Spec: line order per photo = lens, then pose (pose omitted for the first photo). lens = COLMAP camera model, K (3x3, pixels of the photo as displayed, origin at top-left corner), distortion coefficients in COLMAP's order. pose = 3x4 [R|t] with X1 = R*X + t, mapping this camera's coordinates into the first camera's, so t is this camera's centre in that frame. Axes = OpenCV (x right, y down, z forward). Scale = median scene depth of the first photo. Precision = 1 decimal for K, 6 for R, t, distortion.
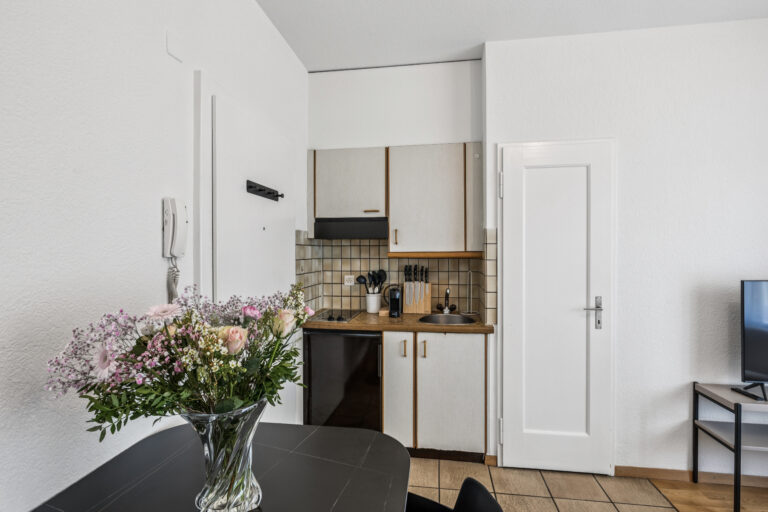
lens RADIAL K [[376.8, 0, 376.1], [0, 376.8, 253.2], [0, 0, 1]] dist [-0.006100, 0.005289]
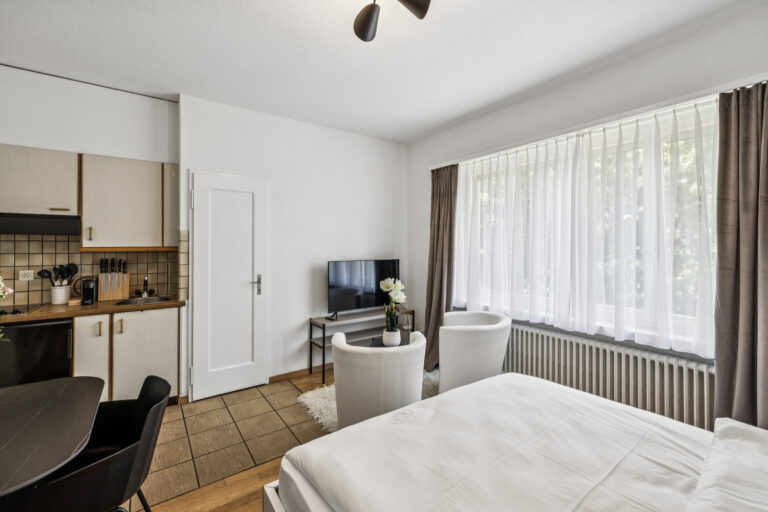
lens RADIAL K [[329.6, 0, 390.2], [0, 329.6, 243.6], [0, 0, 1]] dist [0.001002, 0.000667]
pose [[0.702161, 0.006777, 0.711986, -0.022520], [0.002320, 0.999928, -0.011806, 0.000015], [-0.712015, 0.009942, 0.702094, -0.377372]]
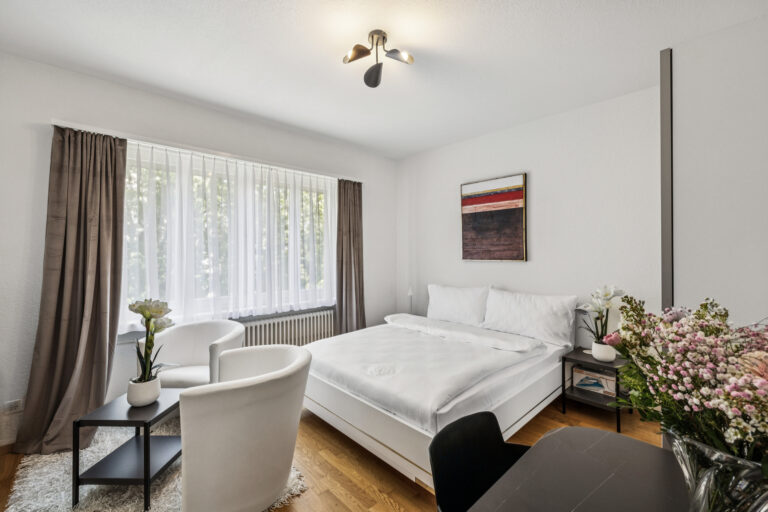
lens RADIAL K [[329.6, 0, 385.0], [0, 329.6, 252.2], [0, 0, 1]] dist [0.001002, 0.000667]
pose [[-0.792735, 0.000087, 0.609566, -0.107964], [0.004312, 0.999976, 0.005465, -0.003897], [-0.609551, 0.006961, -0.792716, 0.816572]]
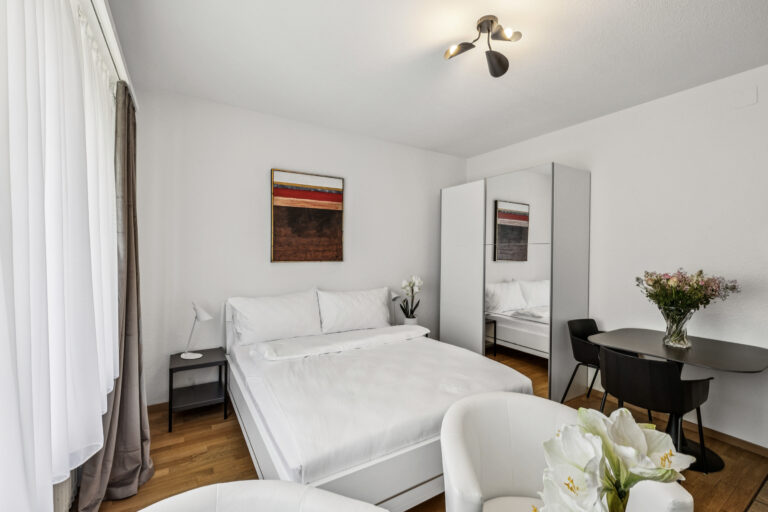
lens RADIAL K [[329.6, 0, 379.4], [0, 329.6, 255.7], [0, 0, 1]] dist [0.001002, 0.000667]
pose [[-0.772879, -0.006319, -0.634522, 1.149692], [-0.016049, 0.999825, 0.009592, 0.001623], [0.634350, 0.017597, -0.772846, 0.589455]]
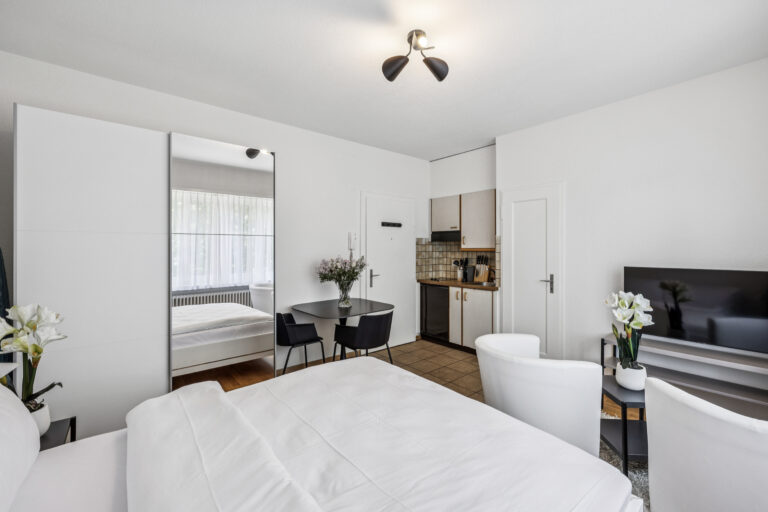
lens RADIAL K [[329.6, 0, 382.4], [0, 329.6, 252.4], [0, 0, 1]] dist [0.001002, 0.000667]
pose [[0.751370, 0.010677, -0.659795, 0.952829], [-0.003895, 0.999923, 0.011745, 0.000330], [0.659870, -0.006254, 0.751354, -0.616060]]
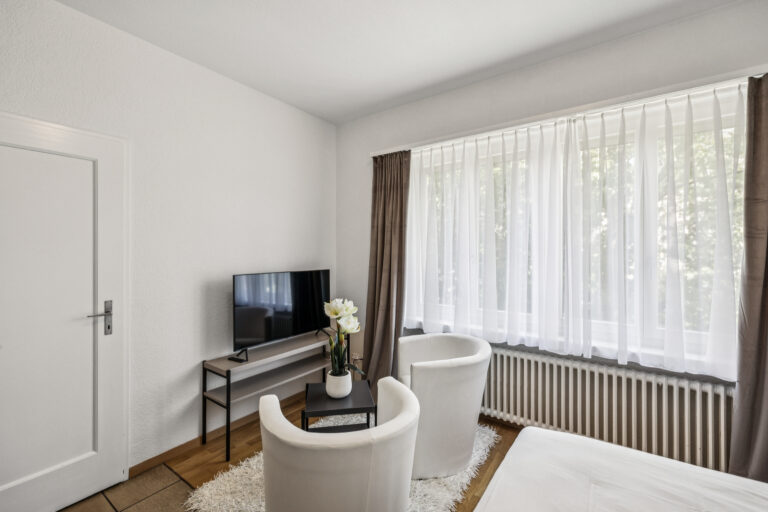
lens RADIAL K [[329.6, 0, 391.0], [0, 329.6, 251.9], [0, 0, 1]] dist [0.001002, 0.000667]
pose [[0.440585, 0.002961, 0.897706, 0.148472], [0.003244, 0.999983, -0.004891, -0.001564], [-0.897705, 0.005067, 0.440567, -0.009261]]
